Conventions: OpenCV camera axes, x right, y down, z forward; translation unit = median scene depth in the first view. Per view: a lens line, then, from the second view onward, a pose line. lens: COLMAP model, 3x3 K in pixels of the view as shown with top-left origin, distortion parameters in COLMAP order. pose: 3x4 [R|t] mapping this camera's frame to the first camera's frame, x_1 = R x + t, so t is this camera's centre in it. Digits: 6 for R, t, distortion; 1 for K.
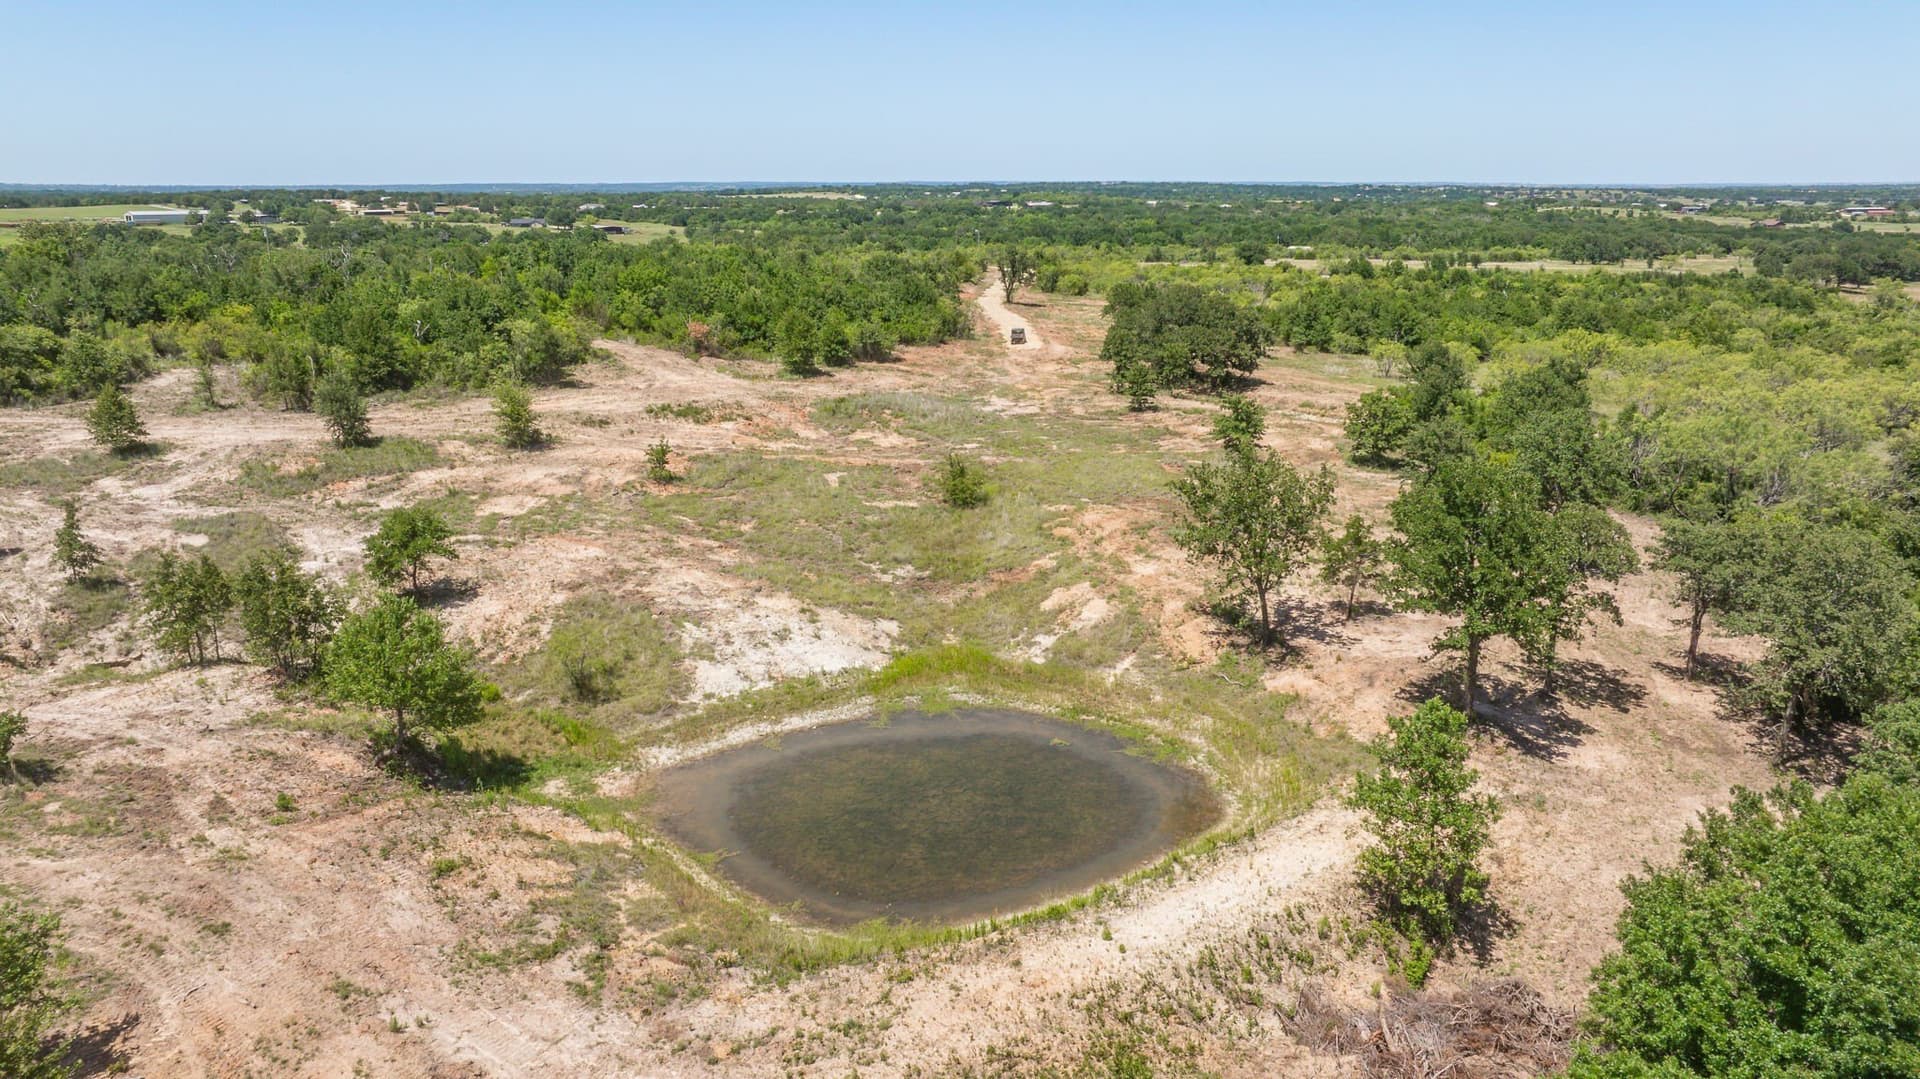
lens RADIAL K [[1340.9, 0, 964.4], [0, 1340.9, 536.0], [0, 0, 1]] dist [-0.038842, 0.031038]
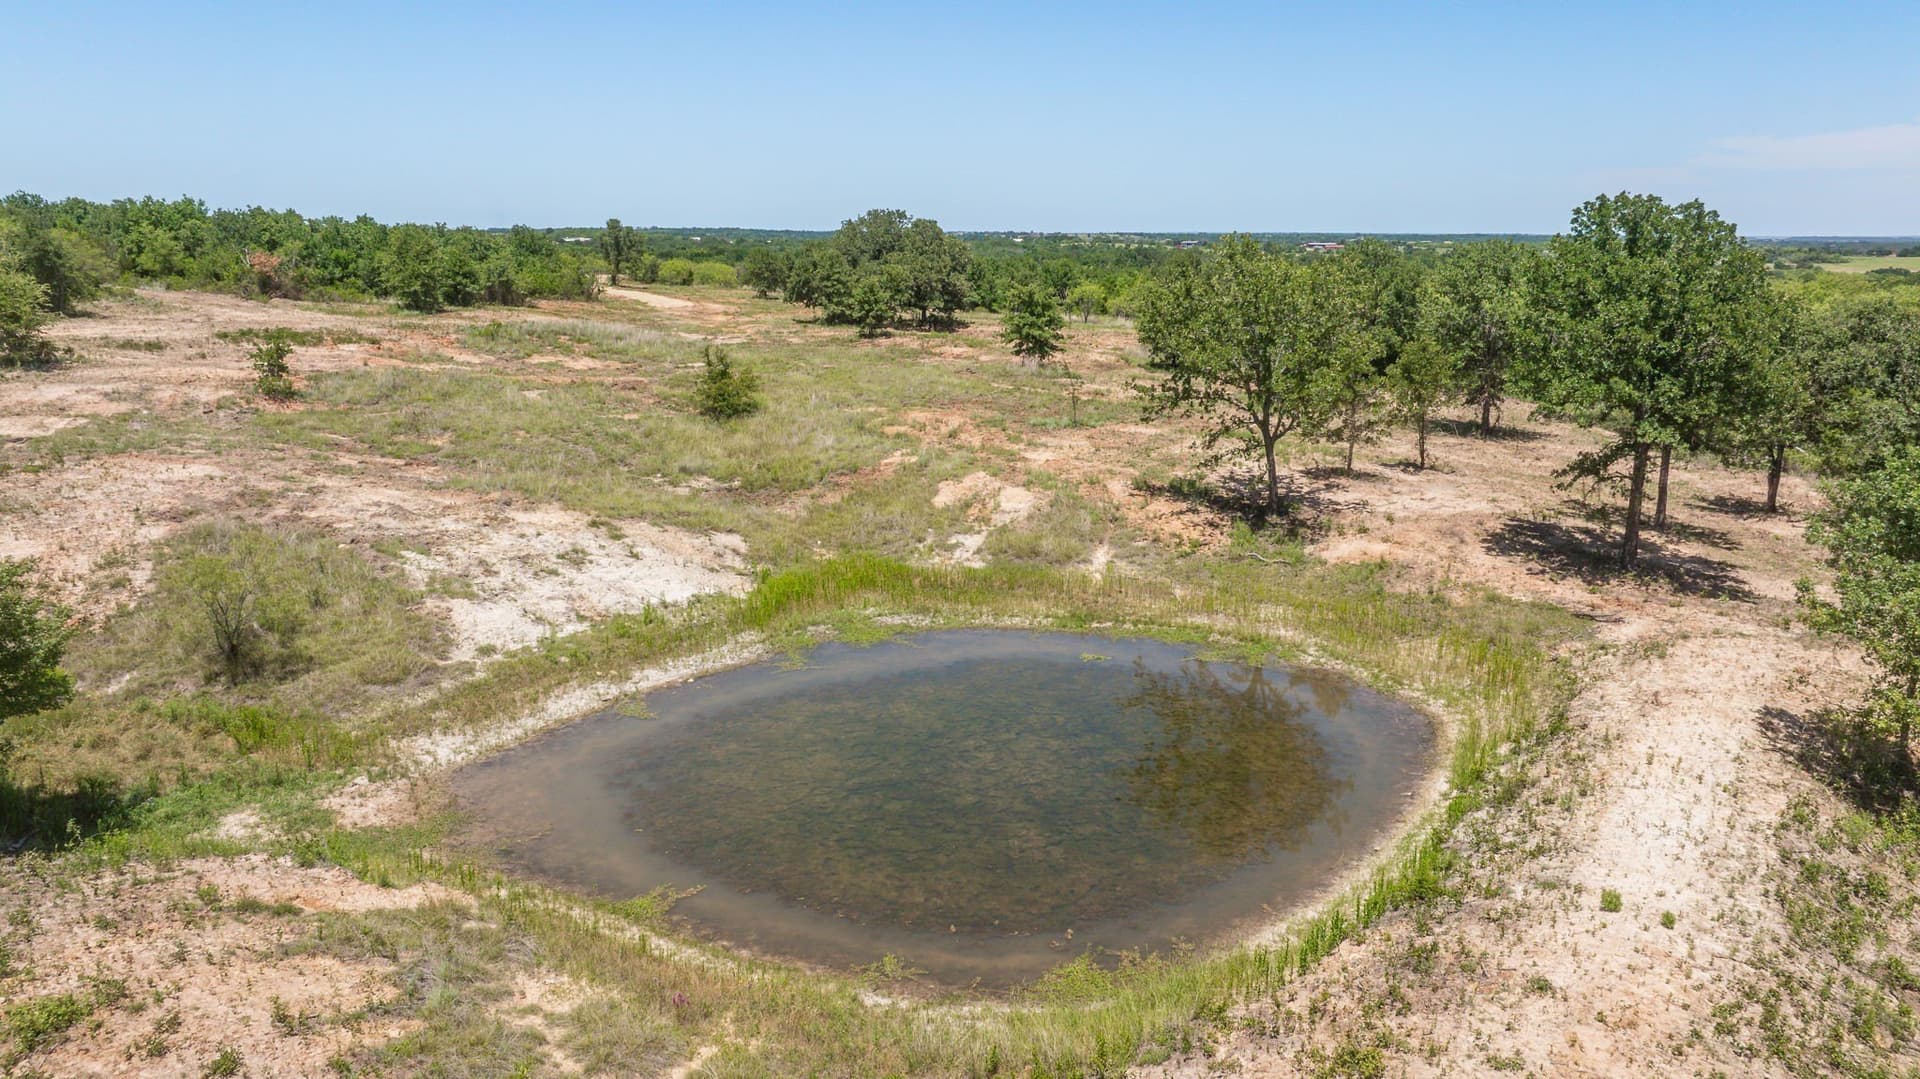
lens RADIAL K [[1340.9, 0, 950.8], [0, 1340.9, 541.1], [0, 0, 1]] dist [-0.038842, 0.031038]
pose [[0.944582, -0.069515, 0.320831, -0.173204], [0.080510, 0.996530, -0.021114, 0.095337], [-0.318250, 0.045774, 0.946901, 0.372066]]
